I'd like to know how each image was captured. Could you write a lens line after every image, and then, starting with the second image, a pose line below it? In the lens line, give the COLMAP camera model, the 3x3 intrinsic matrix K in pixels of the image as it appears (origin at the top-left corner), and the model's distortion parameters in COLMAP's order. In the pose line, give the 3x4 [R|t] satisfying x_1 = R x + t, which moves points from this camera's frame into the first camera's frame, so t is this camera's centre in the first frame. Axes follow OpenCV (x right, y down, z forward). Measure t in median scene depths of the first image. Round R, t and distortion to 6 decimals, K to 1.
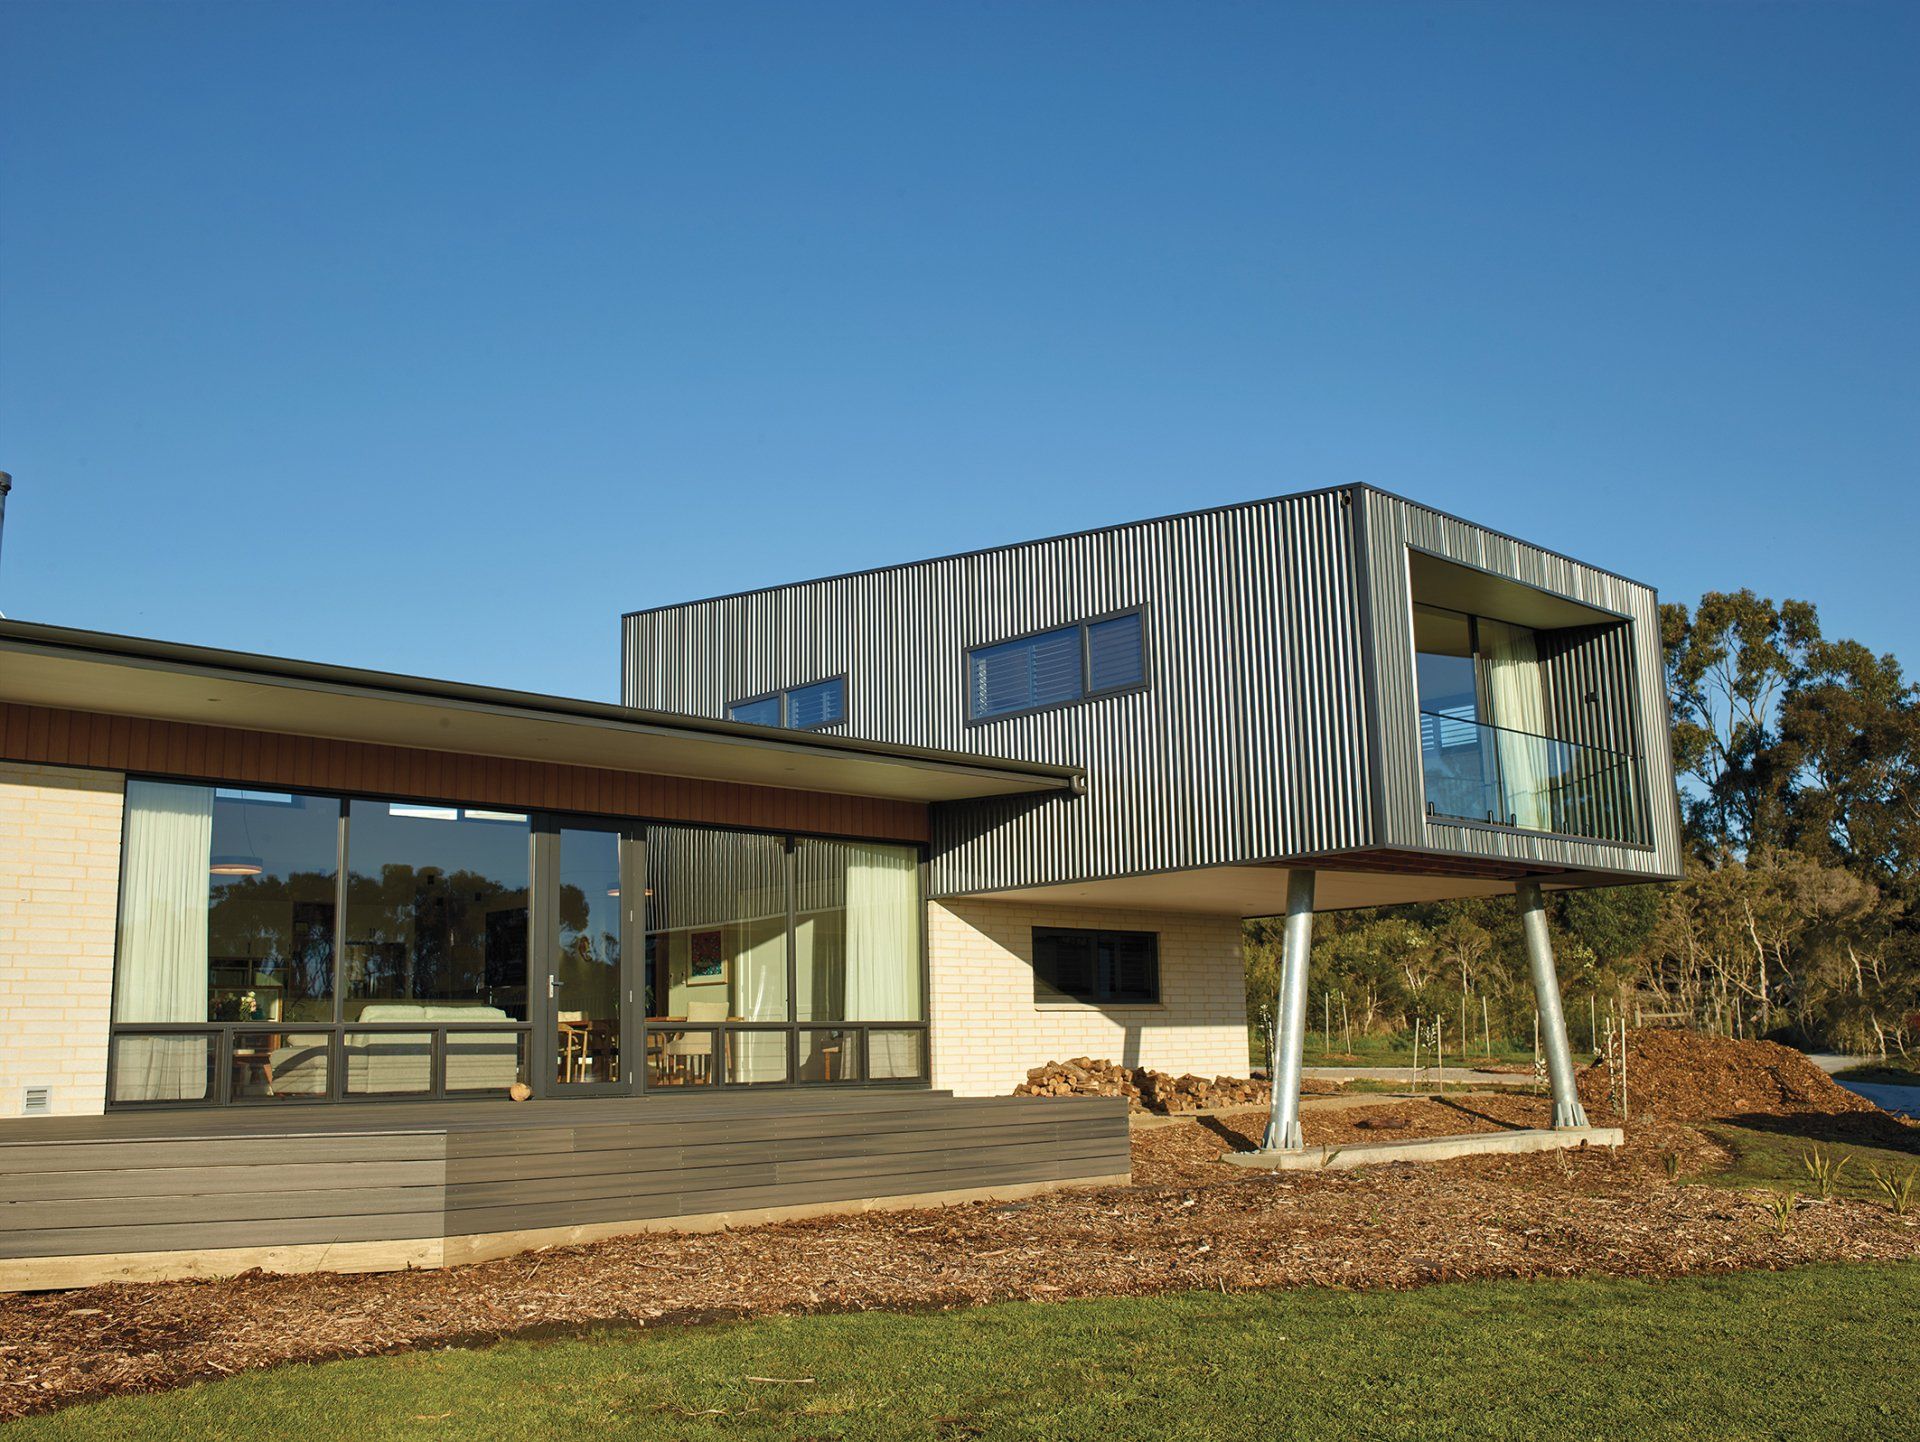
lens RADIAL K [[1814.1, 0, 953.5], [0, 1814.1, 713.8], [0, 0, 1]] dist [-0.035698, -0.002909]
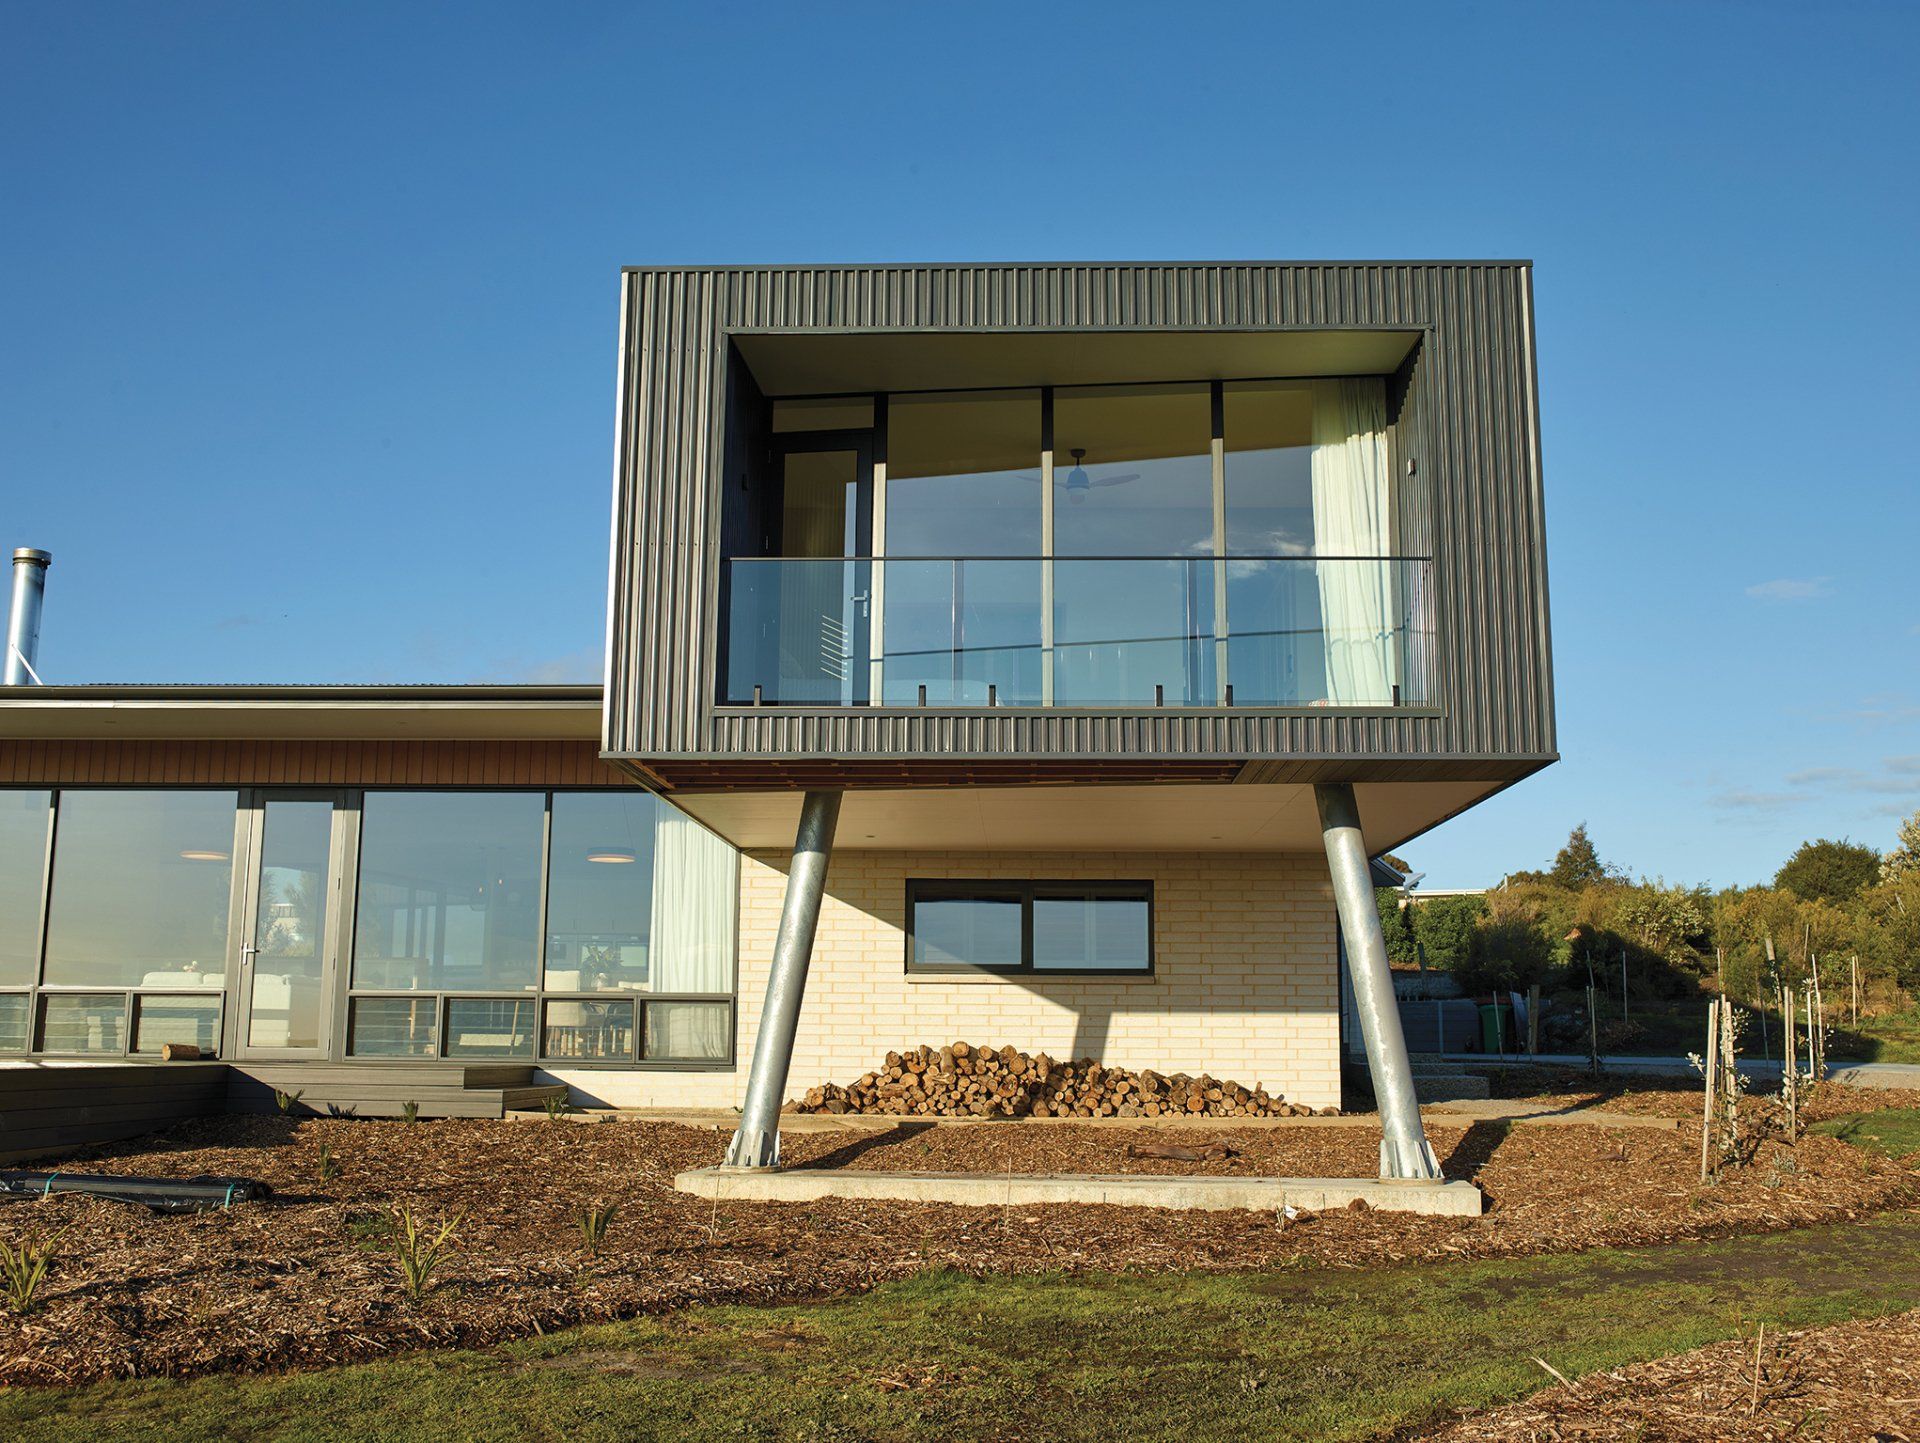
lens RADIAL K [[1814.1, 0, 953.5], [0, 1814.1, 714.3], [0, 0, 1]] dist [-0.035698, -0.002909]
pose [[0.697612, -0.096602, -0.709933, 0.683483], [0.109513, 0.993602, -0.027589, 0.072905], [0.708057, -0.058501, 0.703728, 0.476473]]
